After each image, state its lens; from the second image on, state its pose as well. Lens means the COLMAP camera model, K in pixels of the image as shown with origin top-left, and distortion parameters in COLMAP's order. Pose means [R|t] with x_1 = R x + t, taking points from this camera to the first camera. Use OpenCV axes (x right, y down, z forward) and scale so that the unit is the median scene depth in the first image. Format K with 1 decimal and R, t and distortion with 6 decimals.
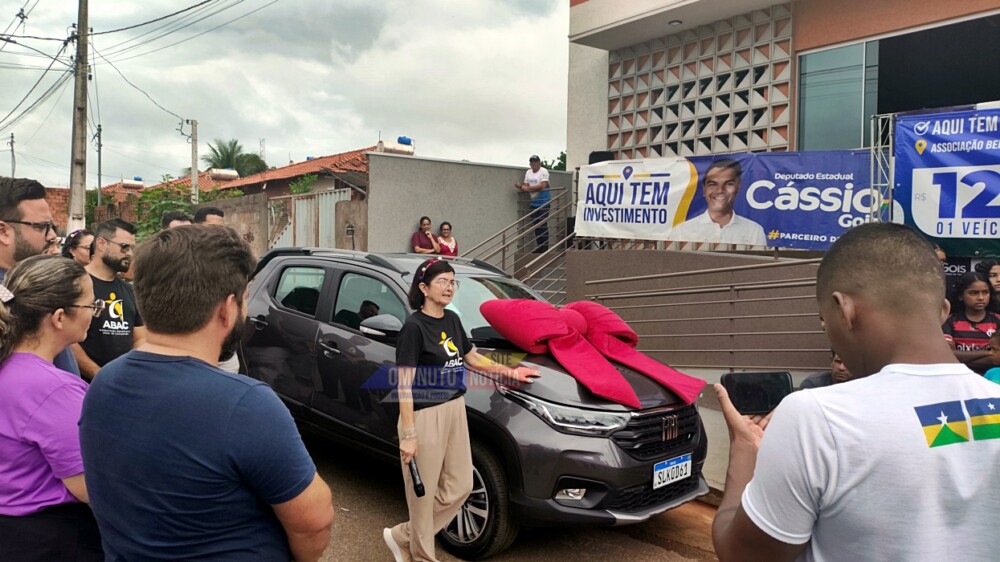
lens RADIAL K [[731.1, 0, 490.7], [0, 731.1, 290.3], [0, 0, 1]] dist [0.085108, -0.126189]
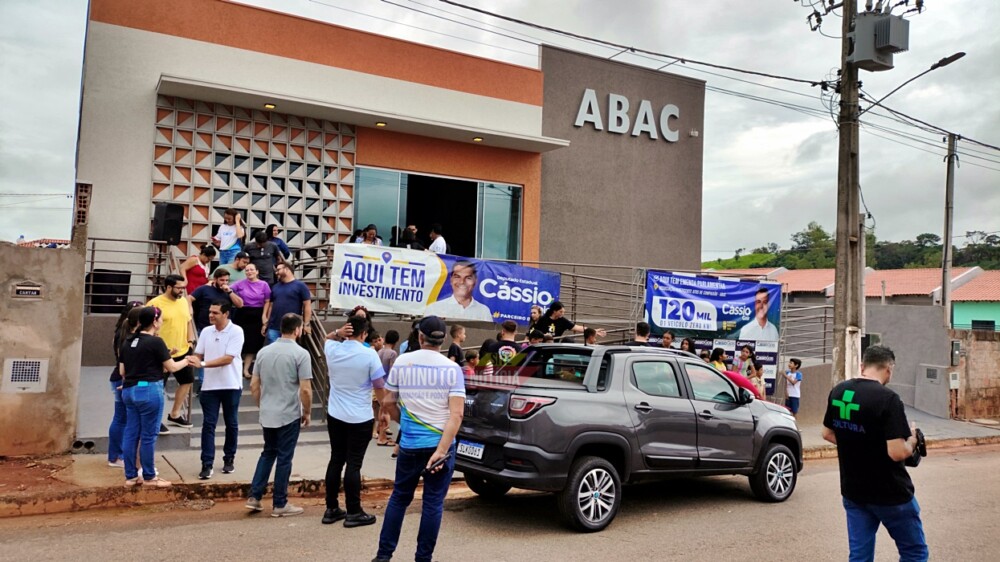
lens RADIAL K [[731.1, 0, 510.5], [0, 731.1, 266.1], [0, 0, 1]] dist [0.085108, -0.126189]
pose [[0.172866, 0.051519, 0.983597, -0.941025], [0.010737, 0.998473, -0.054185, -0.078072], [-0.984887, 0.019928, 0.172049, 0.587137]]
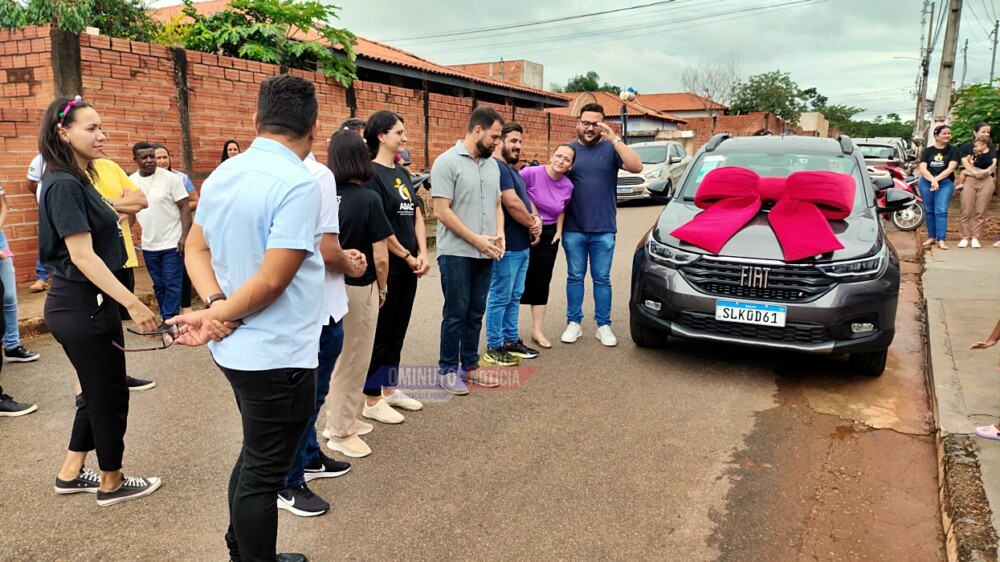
lens RADIAL K [[762.6, 0, 491.9], [0, 762.6, 286.7], [0, 0, 1]] dist [-0.003495, -0.015163]
pose [[0.331659, 0.133657, -0.933883, 0.539213], [-0.028259, 0.990876, 0.131777, 0.024742], [0.942976, -0.017315, 0.332410, 0.094932]]
